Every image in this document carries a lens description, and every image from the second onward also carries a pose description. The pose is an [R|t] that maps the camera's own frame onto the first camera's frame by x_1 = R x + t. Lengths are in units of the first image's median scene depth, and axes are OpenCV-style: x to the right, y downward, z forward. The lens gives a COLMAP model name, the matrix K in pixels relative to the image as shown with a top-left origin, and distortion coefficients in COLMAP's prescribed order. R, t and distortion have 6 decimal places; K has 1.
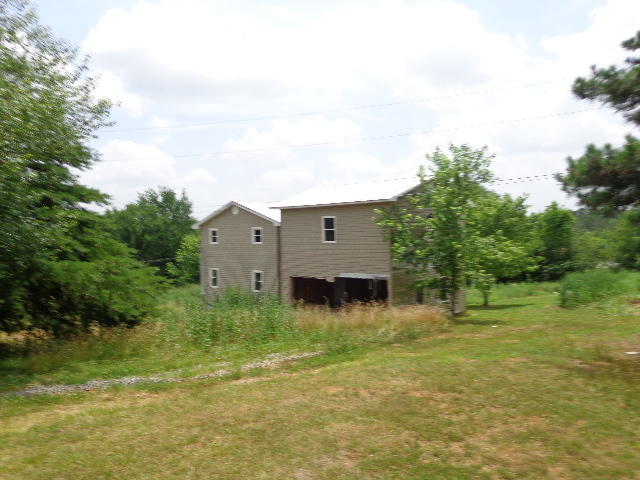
lens RADIAL K [[487.4, 0, 320.0], [0, 487.4, 240.0], [0, 0, 1]] dist [0.017439, 0.001132]
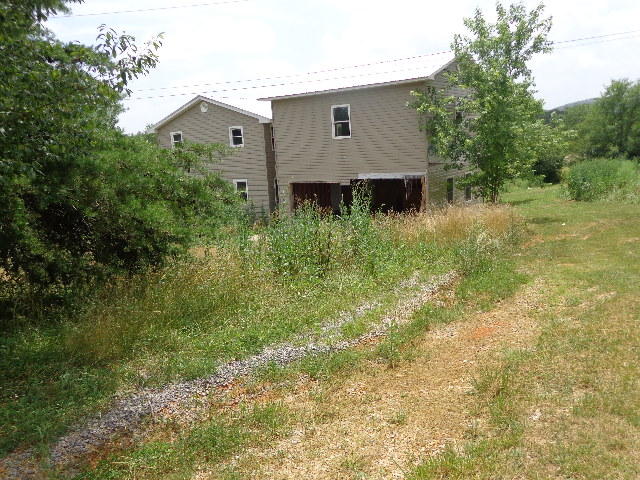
lens RADIAL K [[487.4, 0, 320.0], [0, 487.4, 240.0], [0, 0, 1]] dist [0.017439, 0.001132]
pose [[0.986571, -0.073763, 0.145731, -0.151913], [0.046142, 0.981739, 0.184550, 0.020685], [-0.156683, -0.175347, 0.971959, 0.173442]]
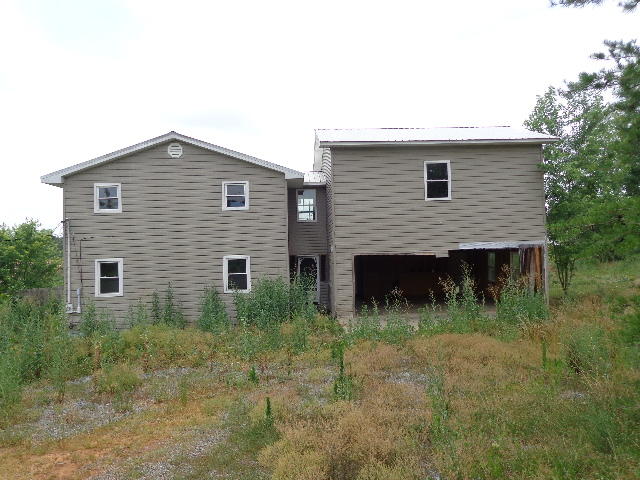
lens RADIAL K [[487.4, 0, 320.0], [0, 487.4, 240.0], [0, 0, 1]] dist [0.017439, 0.001132]
pose [[0.705302, -0.038667, 0.707851, -0.582712], [0.025410, 0.999249, 0.029266, 0.037179], [-0.708451, -0.002655, 0.705755, 0.644699]]
